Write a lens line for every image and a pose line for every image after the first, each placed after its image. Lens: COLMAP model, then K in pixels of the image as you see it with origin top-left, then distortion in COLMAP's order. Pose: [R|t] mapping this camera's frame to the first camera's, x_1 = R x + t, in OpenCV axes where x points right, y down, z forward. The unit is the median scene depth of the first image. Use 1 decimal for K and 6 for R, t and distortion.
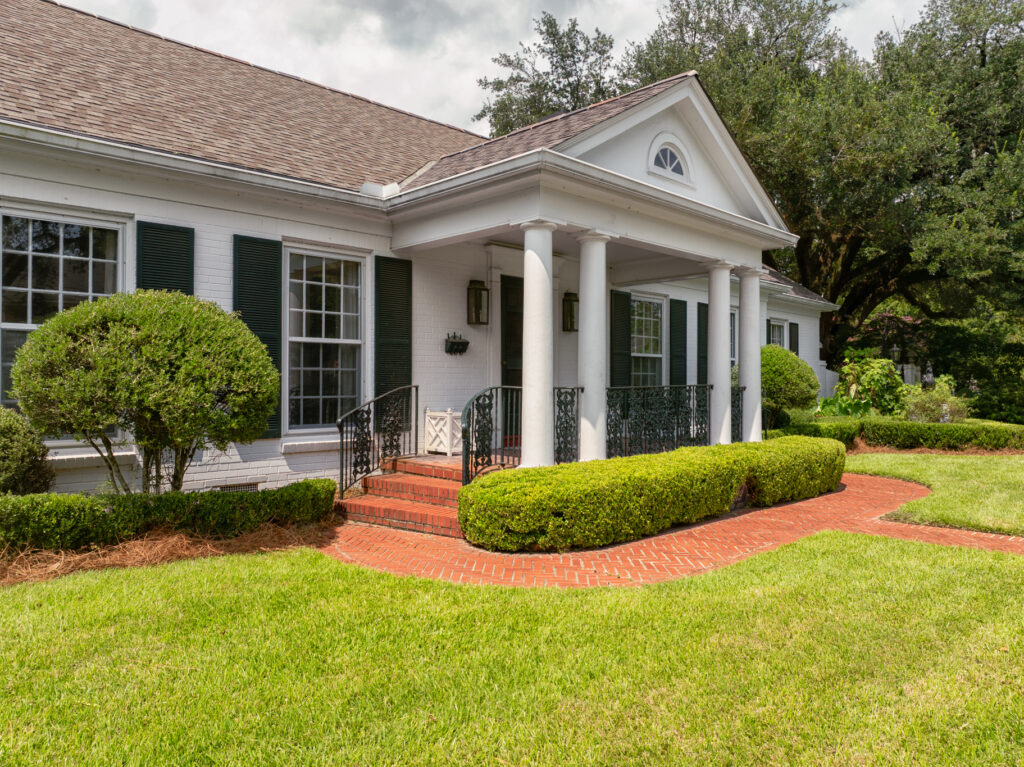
lens RADIAL K [[710.3, 0, 512.0], [0, 710.3, 383.5], [0, 0, 1]] dist [-0.007903, -0.002629]
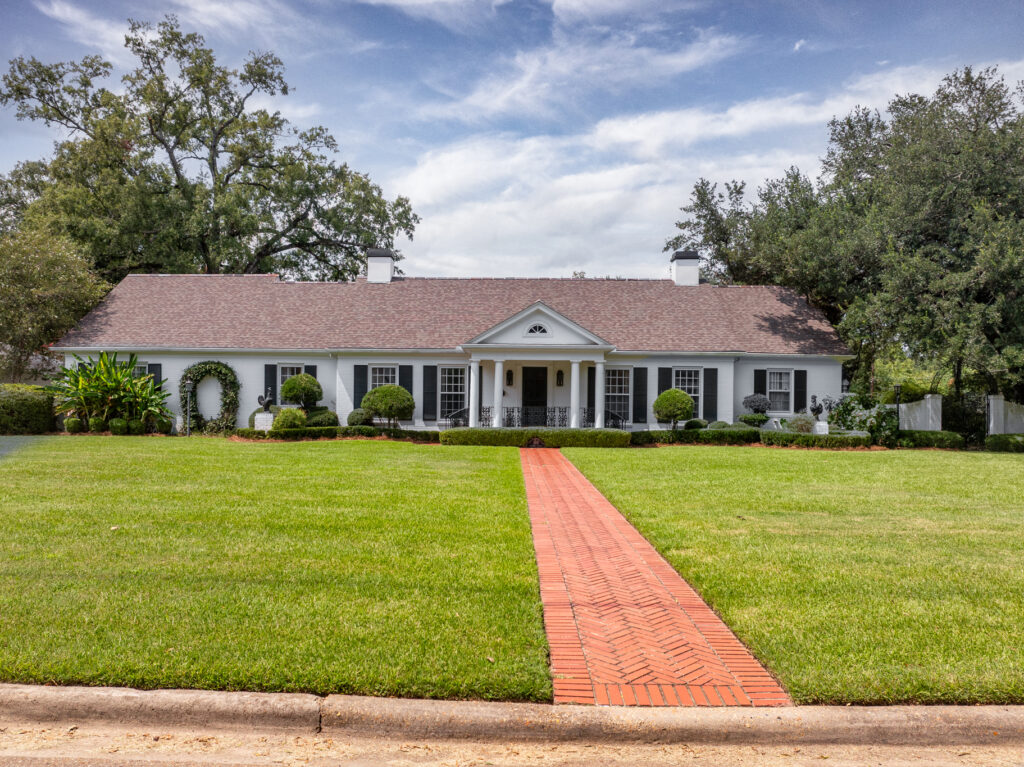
lens RADIAL K [[710.3, 0, 512.0], [0, 710.3, 383.5], [0, 0, 1]] dist [-0.007903, -0.002629]
pose [[0.717331, -0.019526, -0.696459, 2.220395], [-0.011027, 0.999164, -0.039371, 0.024409], [0.696645, 0.035922, 0.716516, -1.183677]]
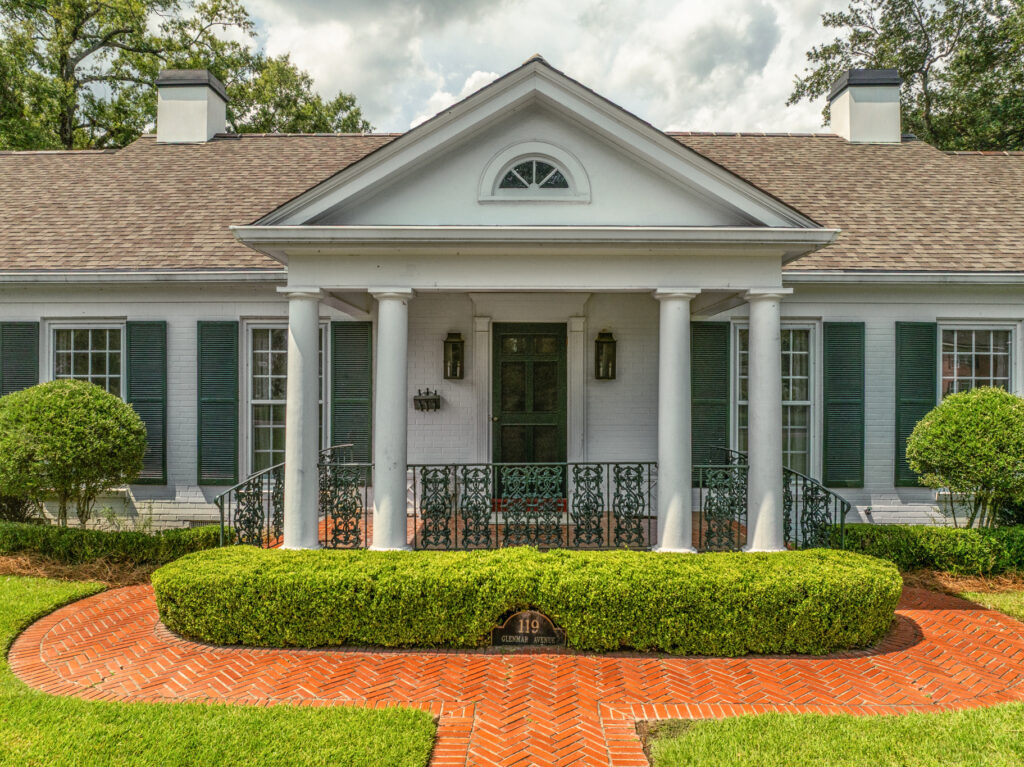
lens RADIAL K [[710.3, 0, 512.0], [0, 710.3, 383.5], [0, 0, 1]] dist [-0.007903, -0.002629]
pose [[0.710225, -0.003081, -0.703968, 0.770314], [-0.003797, 0.999959, -0.008208, -0.079558], [0.703964, 0.008502, 0.710185, 0.435743]]
